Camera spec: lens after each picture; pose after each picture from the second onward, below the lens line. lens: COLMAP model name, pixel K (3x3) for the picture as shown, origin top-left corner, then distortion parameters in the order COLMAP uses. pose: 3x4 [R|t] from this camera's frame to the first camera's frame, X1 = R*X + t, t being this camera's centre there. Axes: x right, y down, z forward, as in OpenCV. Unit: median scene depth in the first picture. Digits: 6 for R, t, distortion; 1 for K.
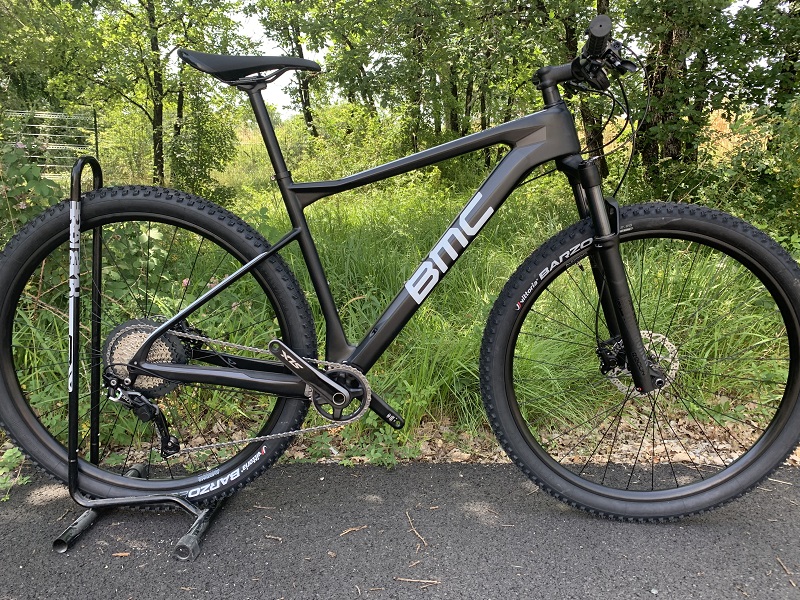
lens RADIAL K [[615.9, 0, 402.7], [0, 615.9, 298.9], [0, 0, 1]] dist [0.026220, -0.023294]
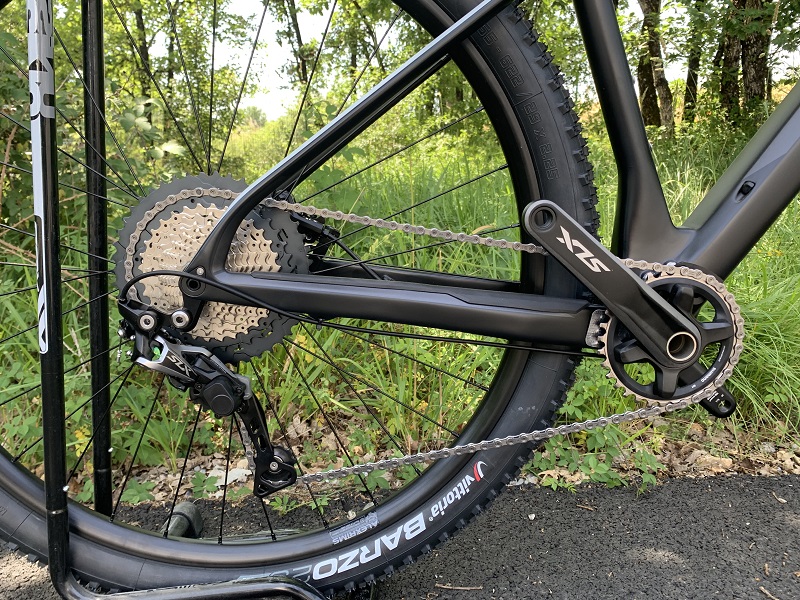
lens RADIAL K [[615.9, 0, 398.3], [0, 615.9, 301.2], [0, 0, 1]] dist [0.026220, -0.023294]
pose [[0.999307, -0.036632, 0.006576, -0.285909], [0.036605, 0.999321, 0.004316, 0.118111], [-0.006730, -0.004072, 0.999969, 0.556447]]
